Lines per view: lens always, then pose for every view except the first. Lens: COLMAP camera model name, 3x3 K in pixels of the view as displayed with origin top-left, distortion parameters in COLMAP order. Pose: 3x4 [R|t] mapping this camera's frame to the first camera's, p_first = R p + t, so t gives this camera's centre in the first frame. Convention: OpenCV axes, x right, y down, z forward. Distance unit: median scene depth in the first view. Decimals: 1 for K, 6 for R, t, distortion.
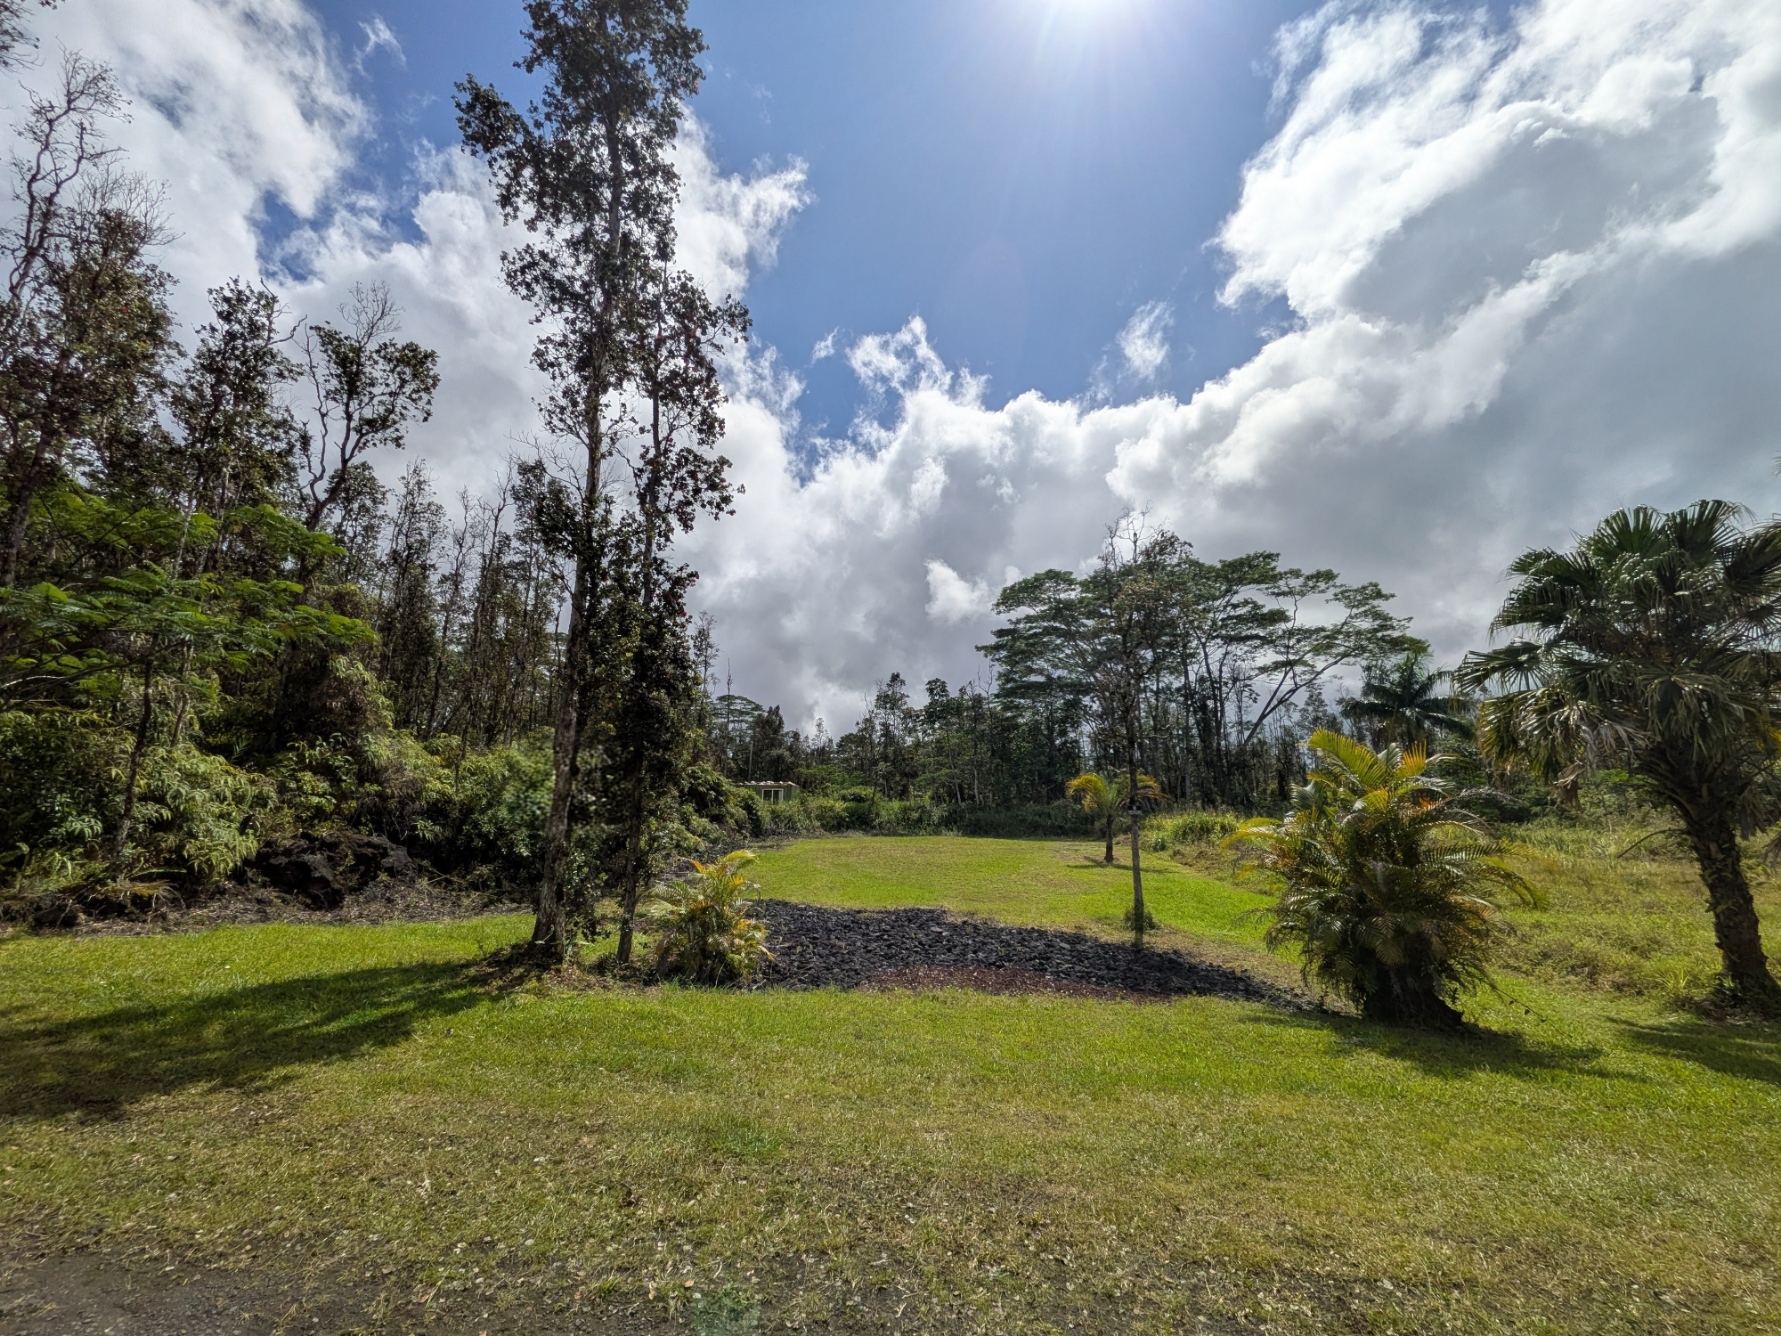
lens RADIAL K [[706.8, 0, 890.5], [0, 706.8, 668.0], [0, 0, 1]] dist [-0.006196, 0.004952]
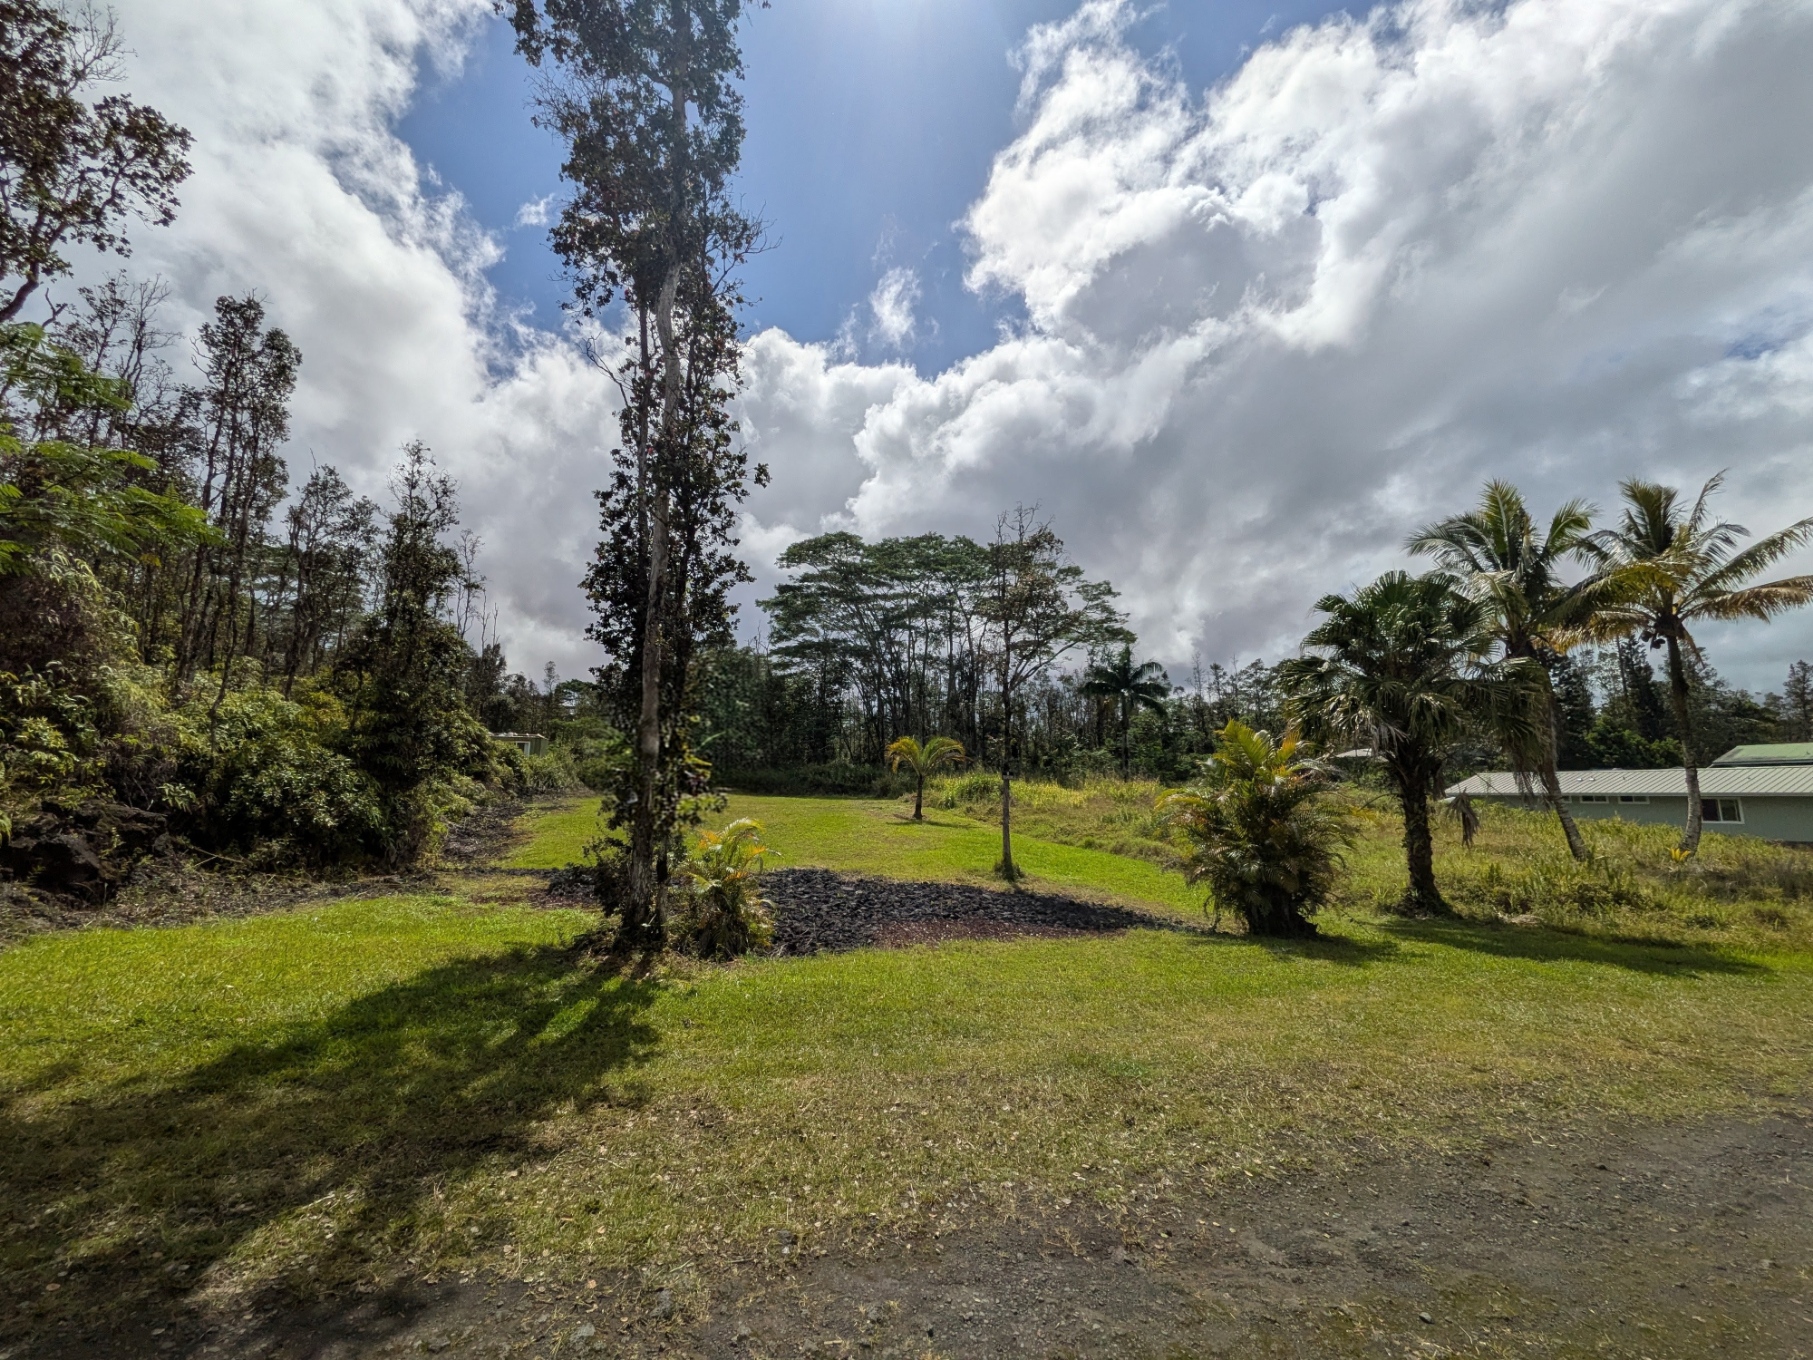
lens RADIAL K [[723.4, 0, 906.5], [0, 723.4, 680.0], [0, 0, 1]] dist [0.001260, -0.000132]
pose [[0.919294, 0.057563, 0.389340, -0.102862], [-0.088764, 0.994083, 0.062613, -0.003350], [-0.383432, -0.092119, 0.918963, 0.005344]]
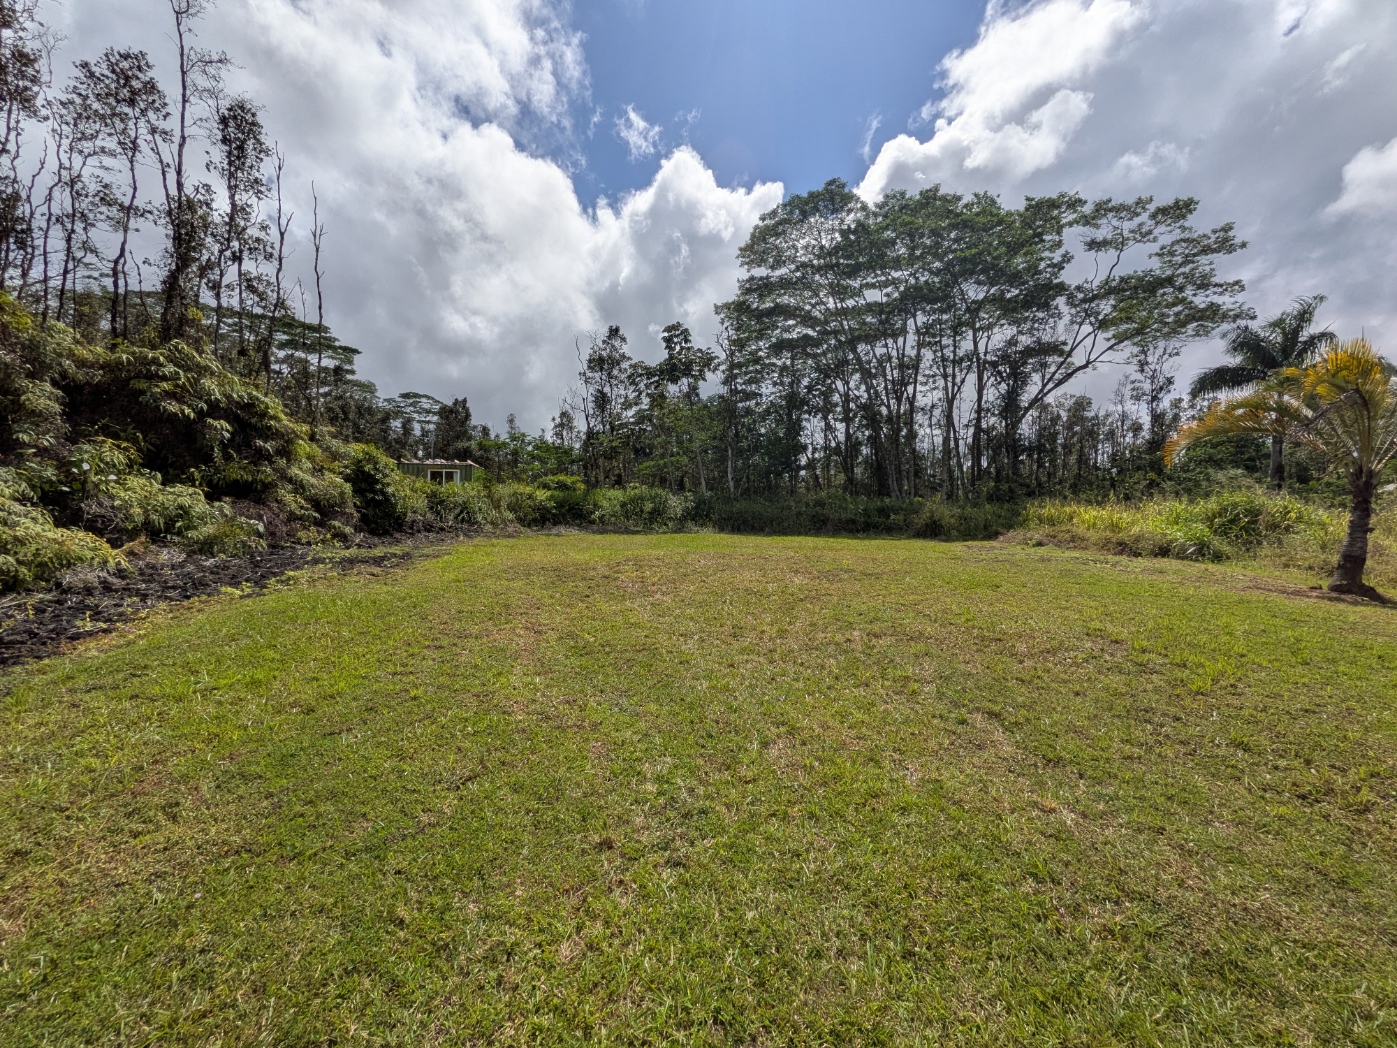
lens RADIAL K [[538.0, 0, 698.5], [0, 538.0, 524.0], [0, 0, 1]] dist [0.015955, 0.000073]
pose [[0.973674, 0.000379, 0.227944, -0.054030], [-0.048509, 0.977437, 0.205582, 0.134184], [-0.222723, -0.211227, 0.951723, 0.554621]]
